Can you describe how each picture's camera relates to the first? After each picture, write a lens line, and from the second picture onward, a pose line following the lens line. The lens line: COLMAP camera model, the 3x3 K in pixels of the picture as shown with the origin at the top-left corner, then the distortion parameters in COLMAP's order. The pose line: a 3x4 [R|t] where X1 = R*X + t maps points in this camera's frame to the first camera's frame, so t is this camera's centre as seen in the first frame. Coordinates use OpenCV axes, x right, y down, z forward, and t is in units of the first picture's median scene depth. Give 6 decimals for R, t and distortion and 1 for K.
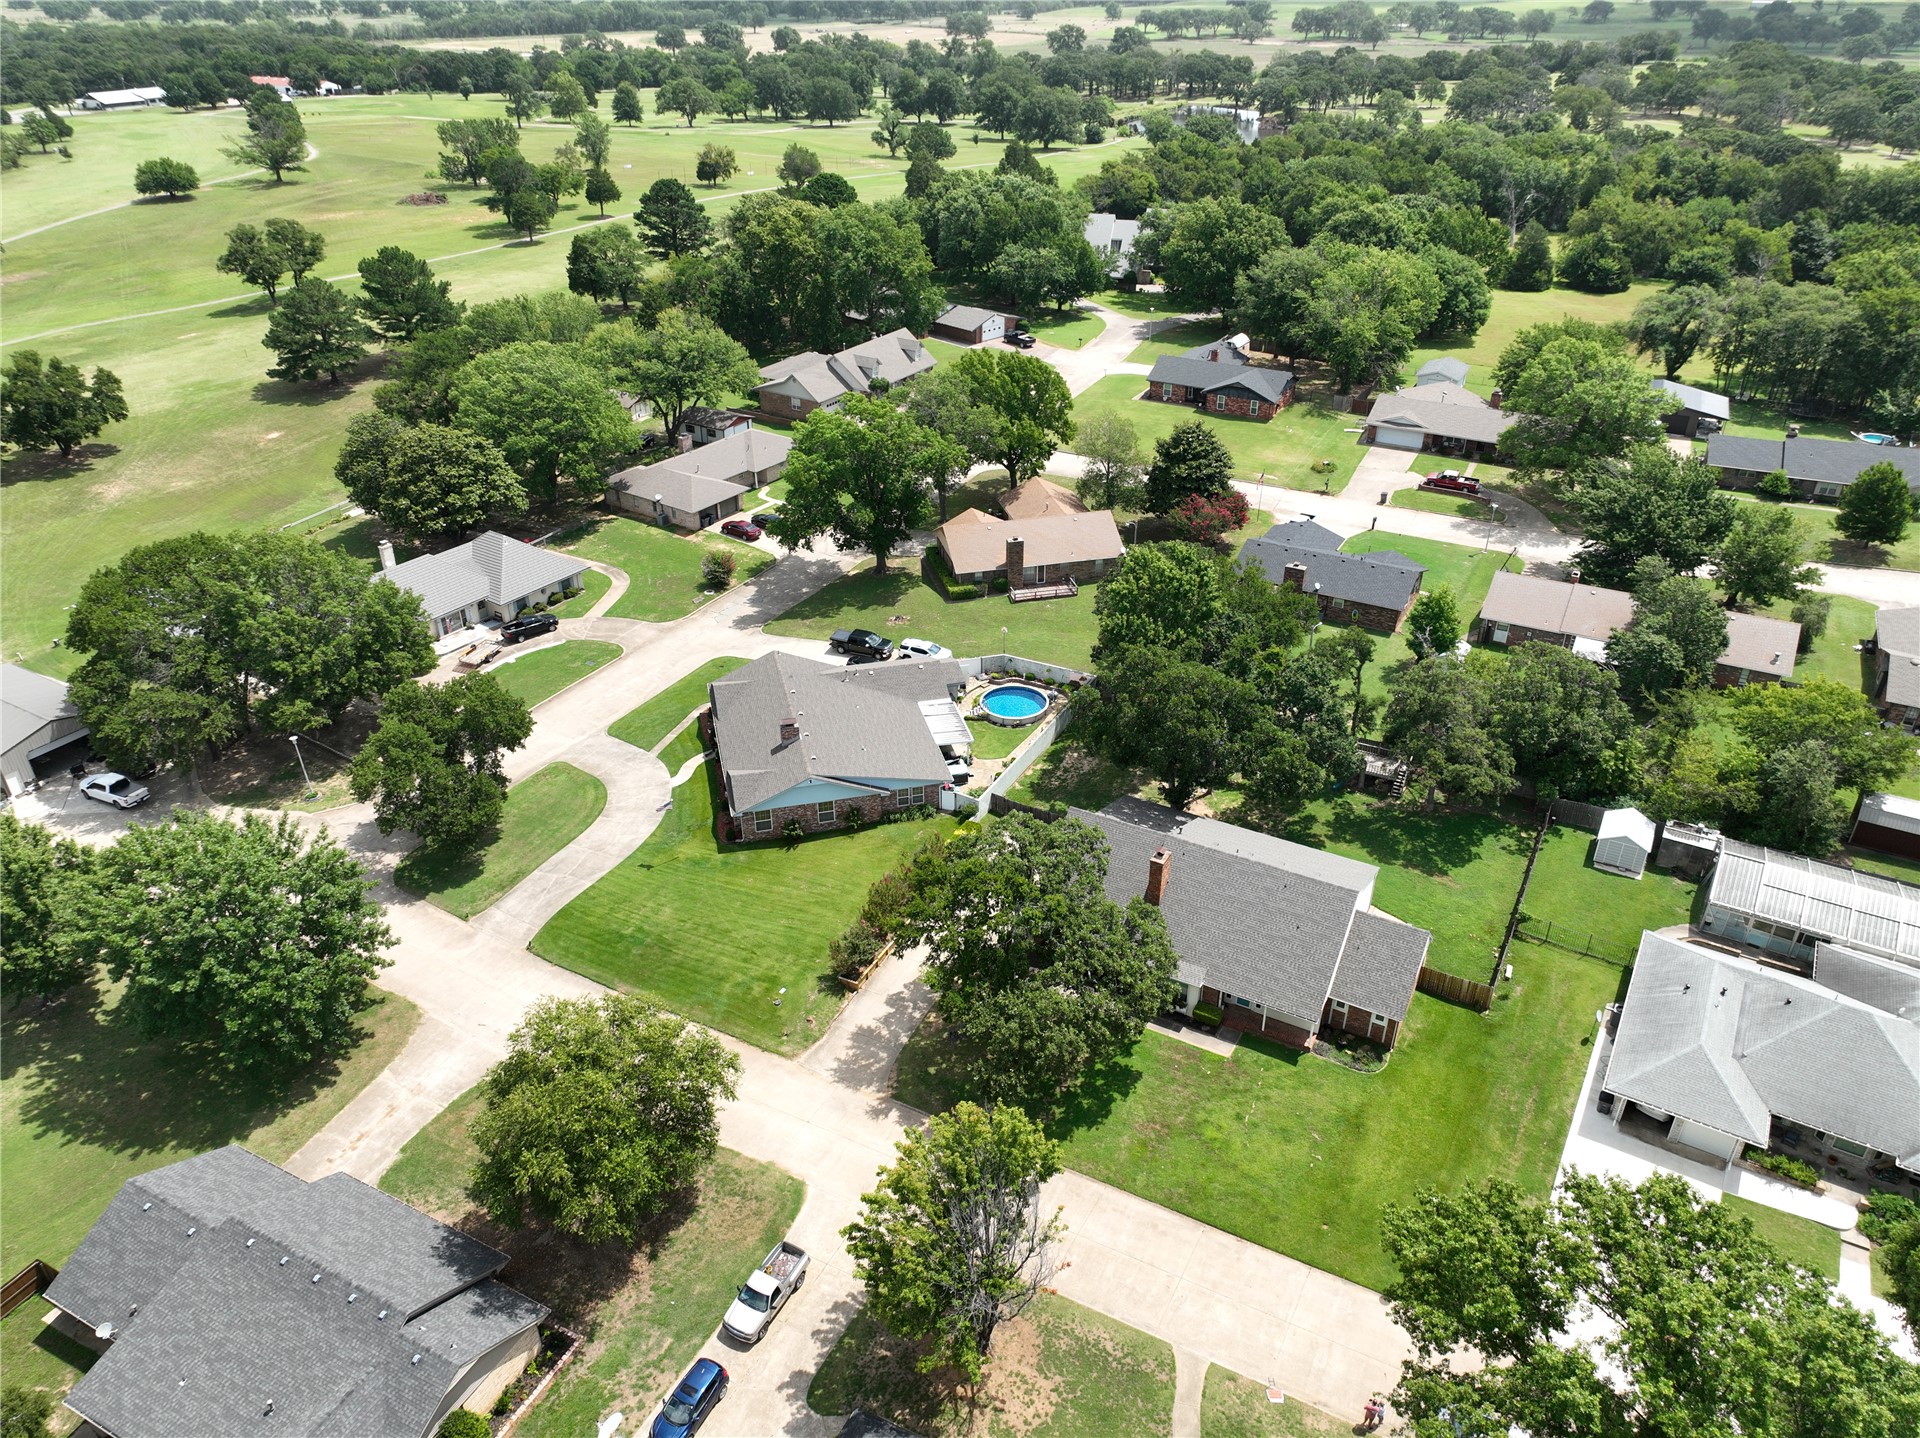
lens RADIAL K [[1345.9, 0, 962.9], [0, 1345.9, 713.2], [0, 0, 1]] dist [-0.002717, 0.020565]
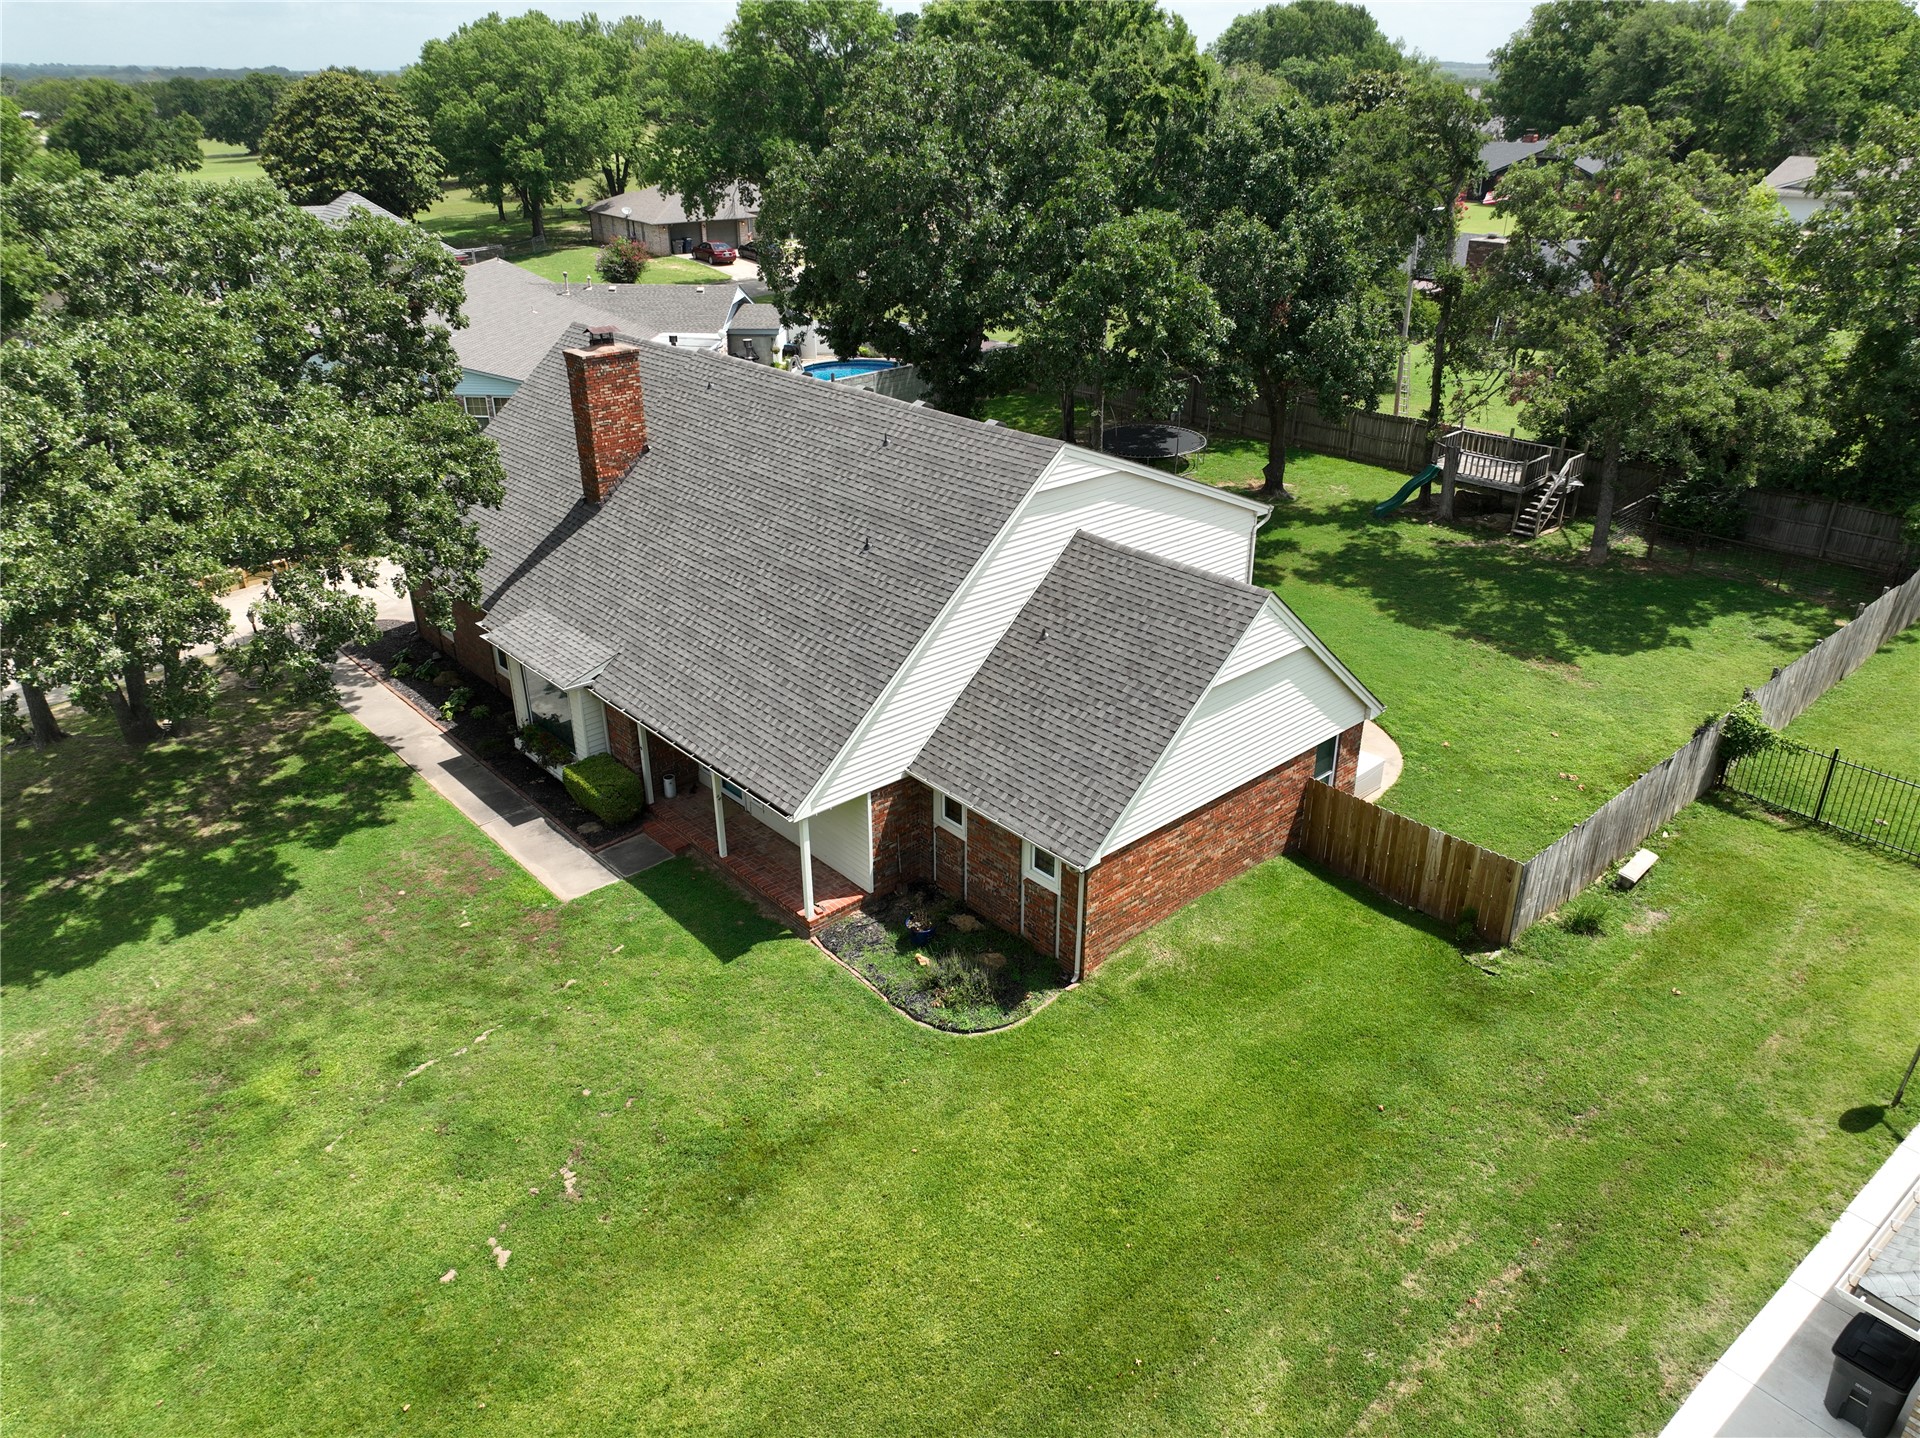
lens RADIAL K [[1345.9, 0, 963.7], [0, 1345.9, 719.7], [0, 0, 1]] dist [-0.002717, 0.020565]
pose [[0.943864, 0.143069, -0.297746, 0.234106], [-0.164150, 0.985319, -0.046910, 0.133053], [0.286664, 0.093151, 0.953492, 0.450092]]
